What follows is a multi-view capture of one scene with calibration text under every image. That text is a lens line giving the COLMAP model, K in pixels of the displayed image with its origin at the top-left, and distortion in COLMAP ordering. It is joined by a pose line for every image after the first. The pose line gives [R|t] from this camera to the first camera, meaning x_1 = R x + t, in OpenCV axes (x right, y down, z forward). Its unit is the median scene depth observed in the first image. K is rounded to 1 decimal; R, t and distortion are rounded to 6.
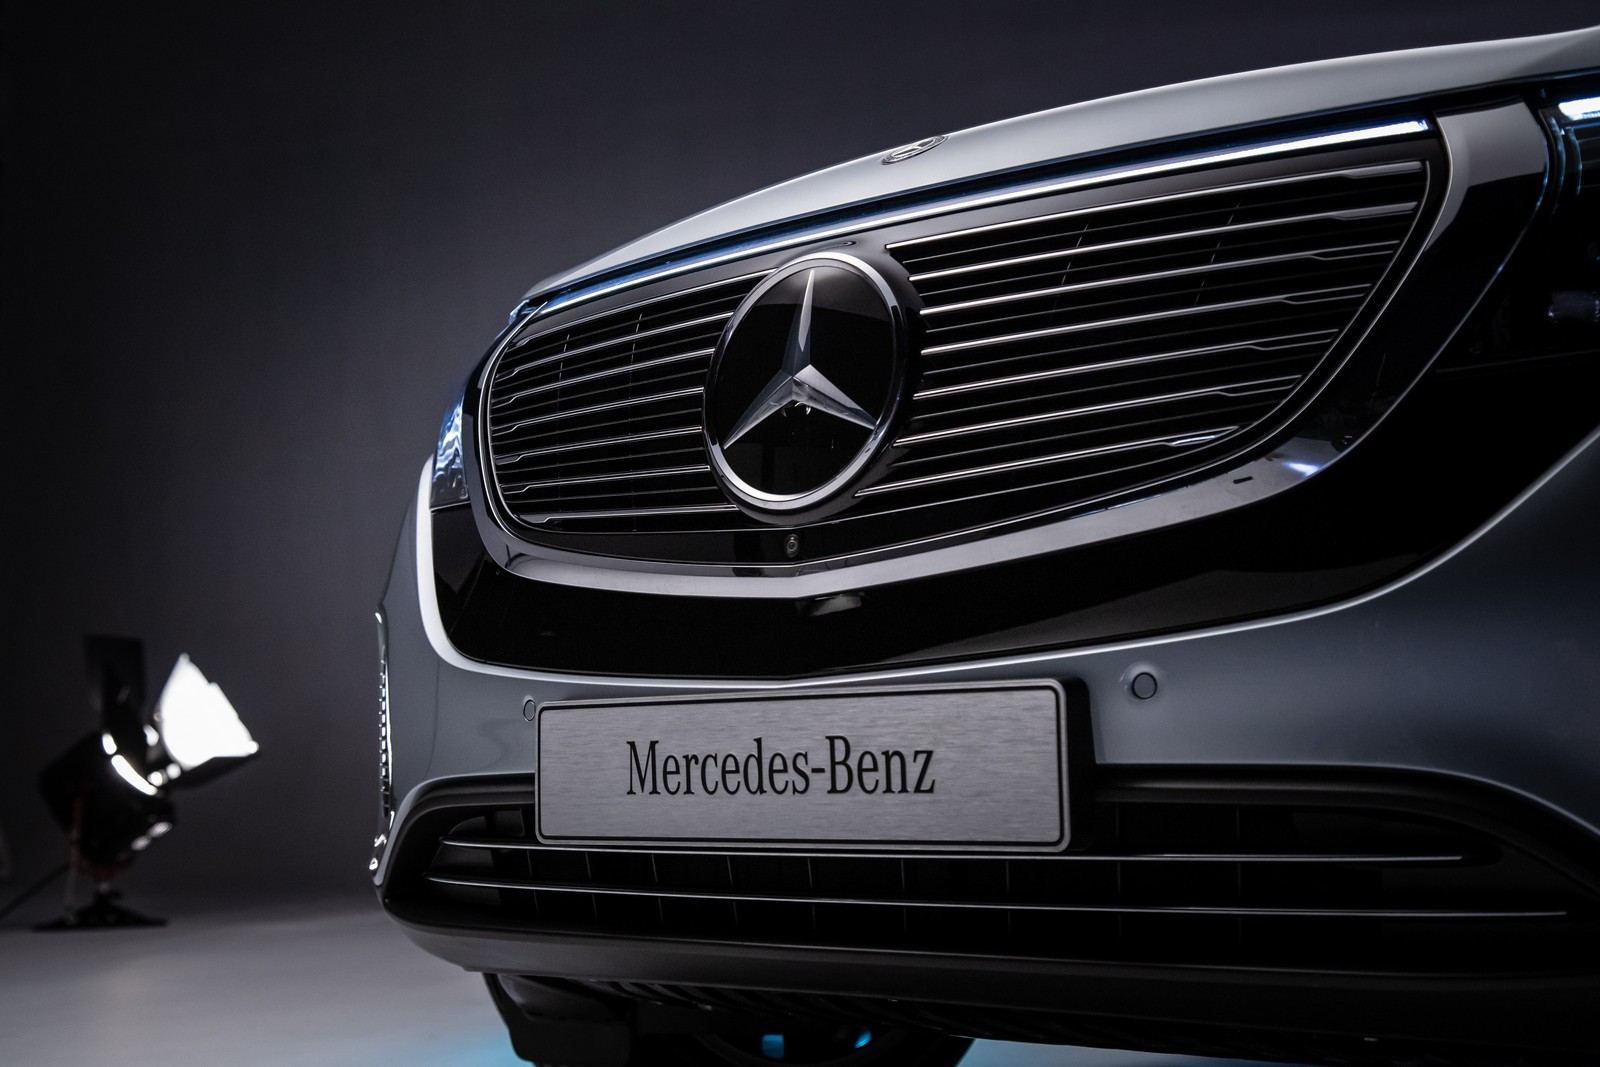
lens RADIAL K [[2291.1, 0, 789.4], [0, 2291.1, 517.6], [0, 0, 1]] dist [0.036326, 0.000000]
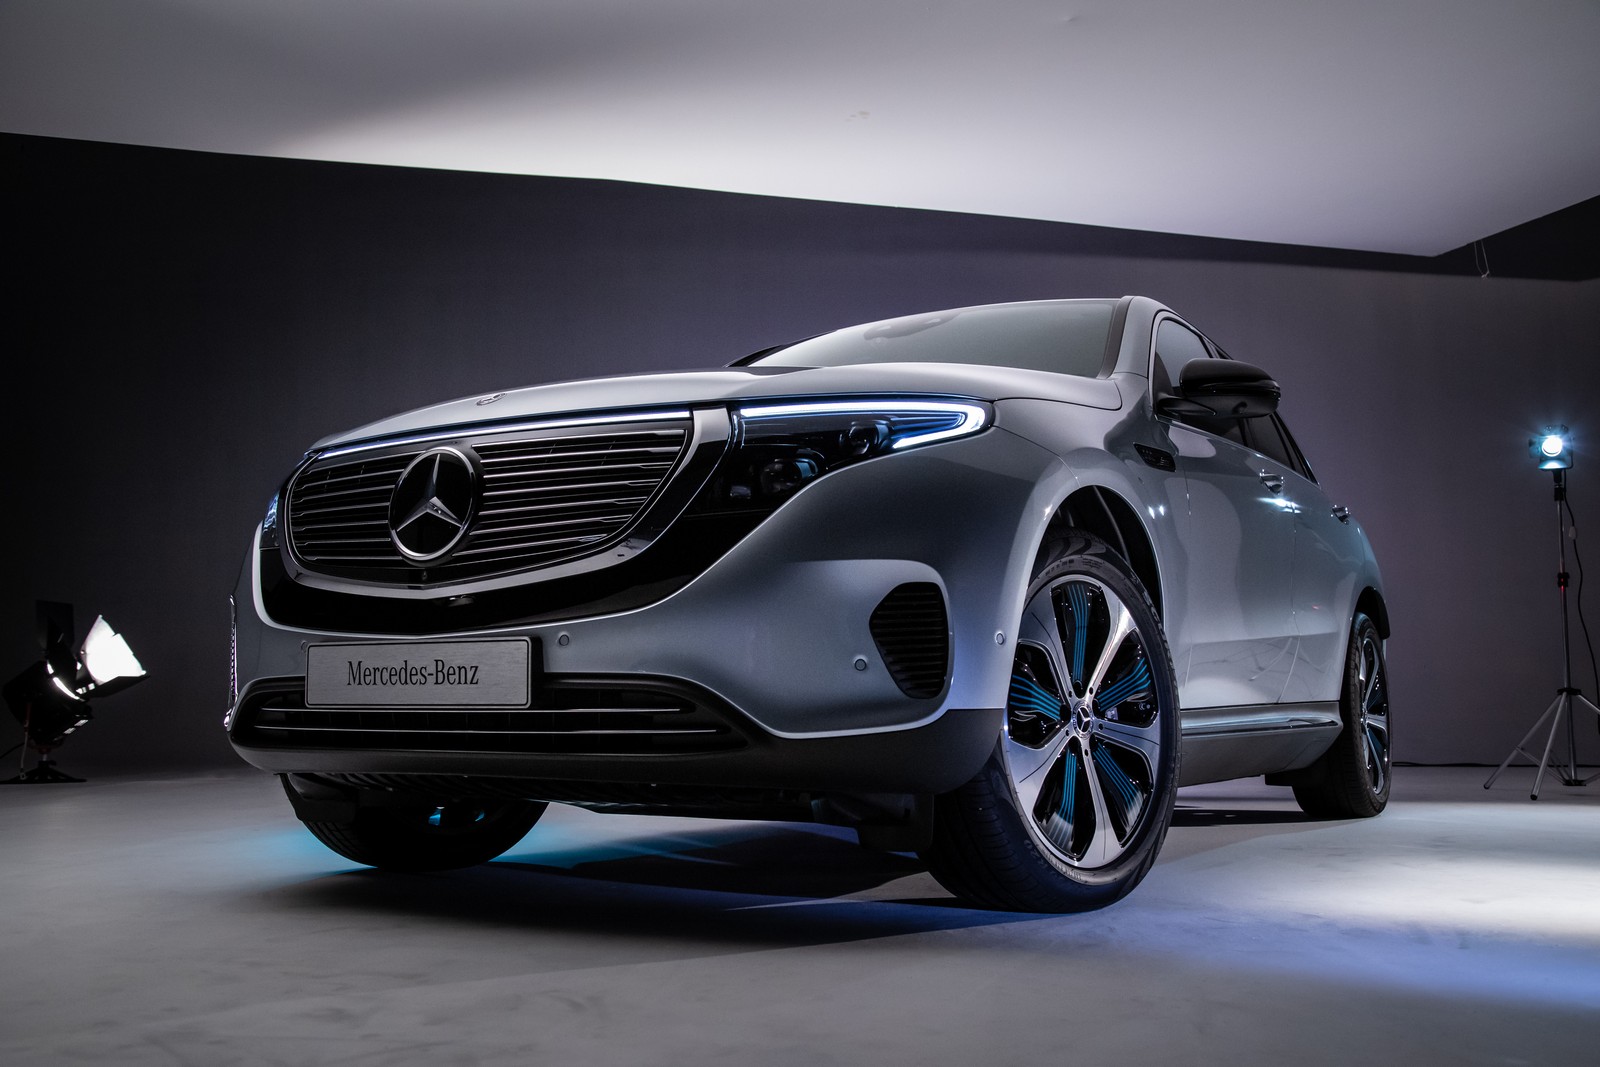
lens RADIAL K [[1450.6, 0, 809.6], [0, 1450.6, 542.8], [0, 0, 1]] dist [-0.055969, 0.000000]
pose [[0.977911, 0.031698, 0.206603, 0.072801], [-0.032249, 0.999480, -0.000701, -0.030378], [-0.206518, -0.005977, 0.978425, -0.452675]]
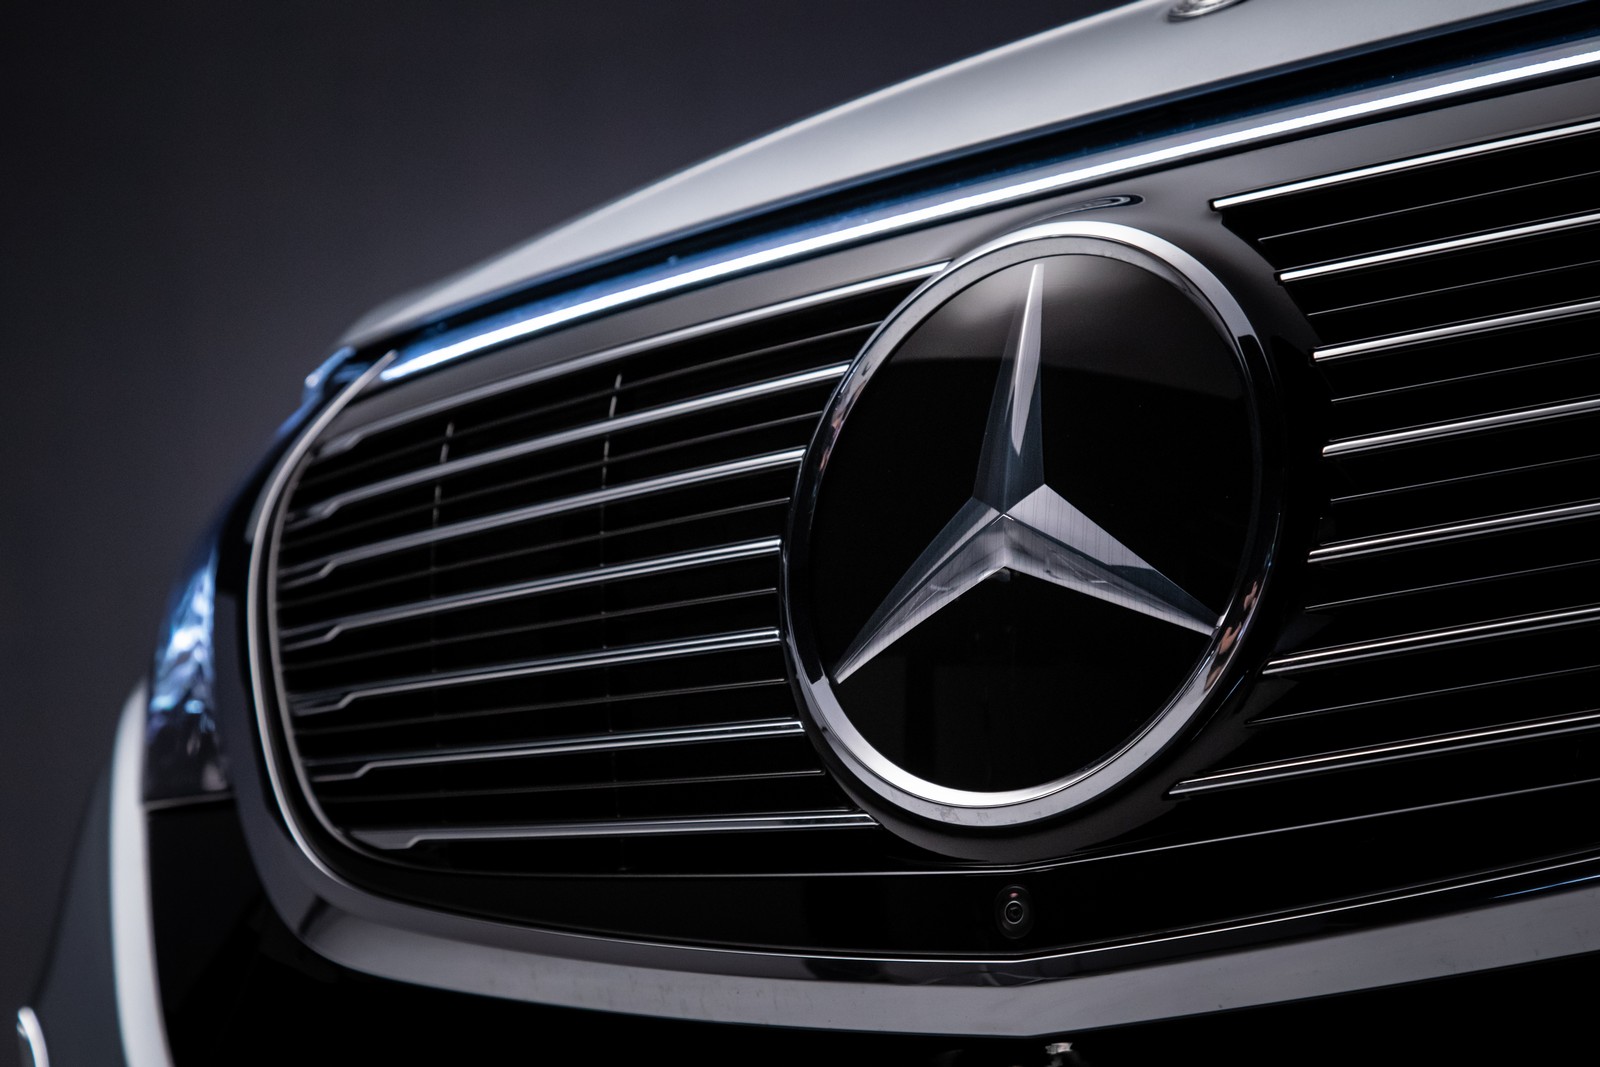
lens RADIAL K [[3793.1, 0, 805.5], [0, 3793.1, 546.0], [0, 0, 1]] dist [0.292065, 0.000000]
pose [[0.999557, -0.021432, 0.020668, -0.047469], [0.022312, 0.998811, -0.043352, -0.024288], [-0.019714, 0.043794, 0.998846, 0.279613]]
